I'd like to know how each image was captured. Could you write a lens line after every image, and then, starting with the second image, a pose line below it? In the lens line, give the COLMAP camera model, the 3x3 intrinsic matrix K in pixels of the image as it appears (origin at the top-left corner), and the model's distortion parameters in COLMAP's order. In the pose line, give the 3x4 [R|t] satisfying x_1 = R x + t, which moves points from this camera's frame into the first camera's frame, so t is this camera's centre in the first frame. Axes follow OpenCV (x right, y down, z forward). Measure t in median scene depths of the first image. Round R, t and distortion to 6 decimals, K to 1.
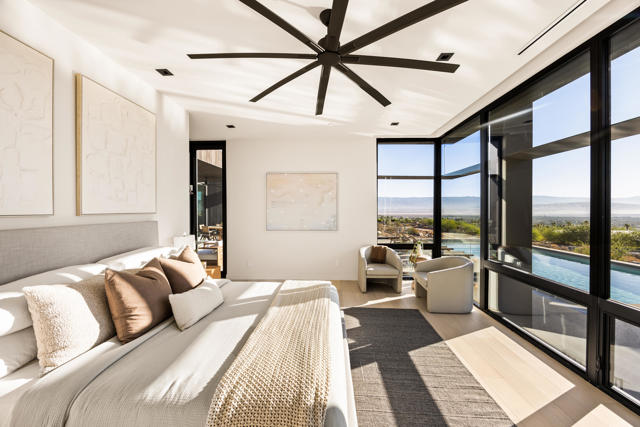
lens RADIAL K [[246.7, 0, 322.3], [0, 246.7, 210.2], [0, 0, 1]] dist [-0.005323, 0.000319]
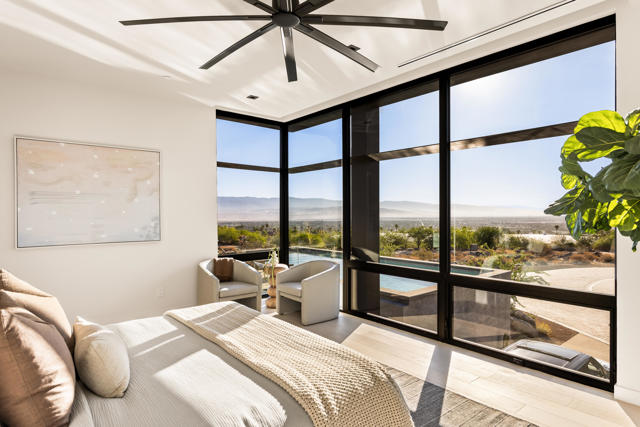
lens RADIAL K [[369.3, 0, 321.5], [0, 369.3, 217.3], [0, 0, 1]] dist [-0.000446, -0.001329]
pose [[0.737287, -0.007748, 0.675535, -0.299208], [0.004414, 0.999968, 0.006652, 0.017314], [-0.675565, -0.001922, 0.737298, -0.000322]]
